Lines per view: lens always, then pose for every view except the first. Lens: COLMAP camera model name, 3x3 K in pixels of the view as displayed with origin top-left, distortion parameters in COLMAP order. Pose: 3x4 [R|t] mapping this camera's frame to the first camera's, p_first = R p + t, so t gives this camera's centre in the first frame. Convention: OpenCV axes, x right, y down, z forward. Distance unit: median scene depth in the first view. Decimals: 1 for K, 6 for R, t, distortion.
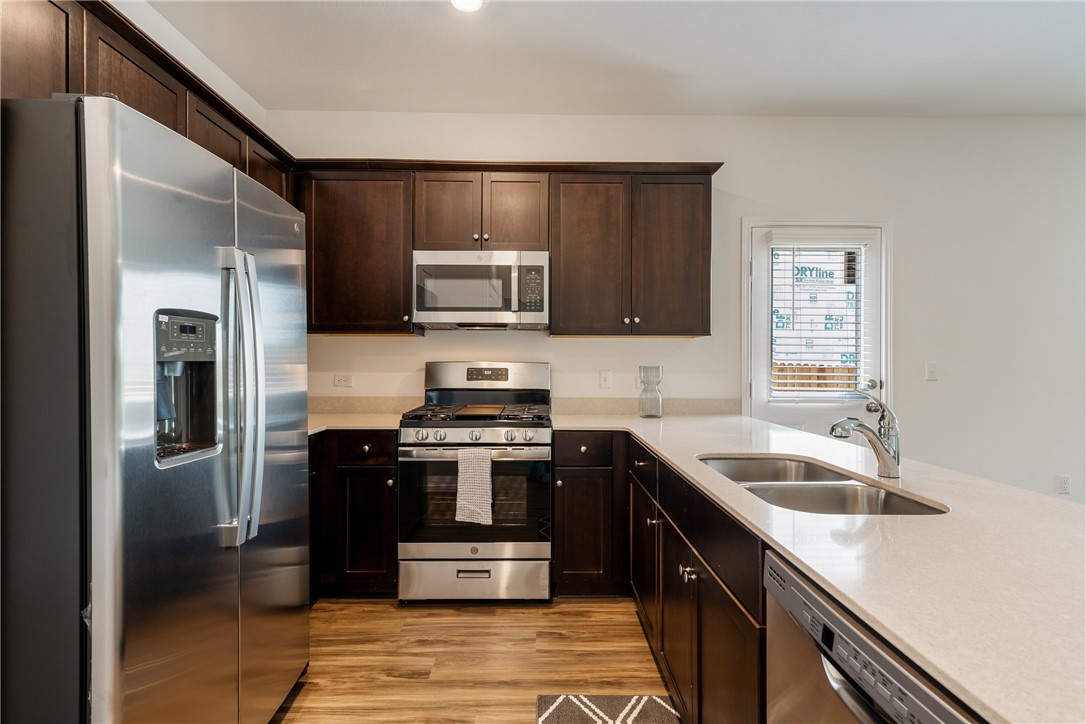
lens RADIAL K [[515.0, 0, 543.0], [0, 515.0, 362.0], [0, 0, 1]] dist [0.012430, -0.000029]
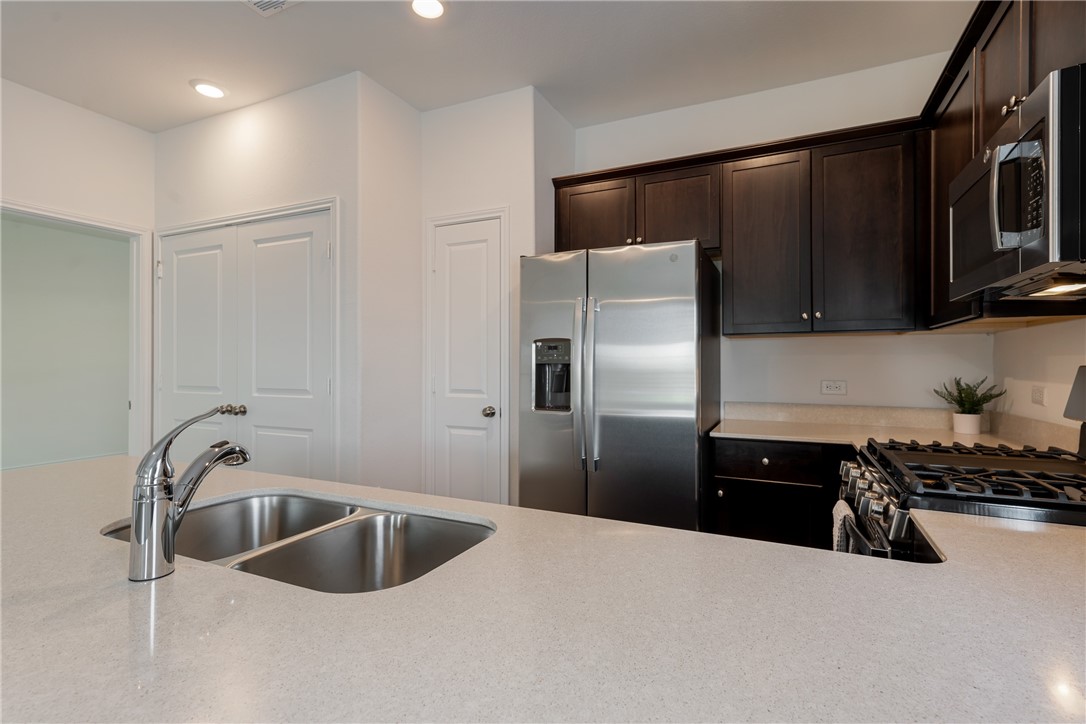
lens RADIAL K [[512.4, 0, 543.0], [0, 512.4, 362.0], [0, 0, 1]] dist [0.025162, -0.000045]
pose [[-0.443719, -0.006656, -0.896141, 0.507168], [-0.004702, 0.999976, -0.005099, 0.001551], [0.896154, 0.001951, -0.443740, 0.834815]]
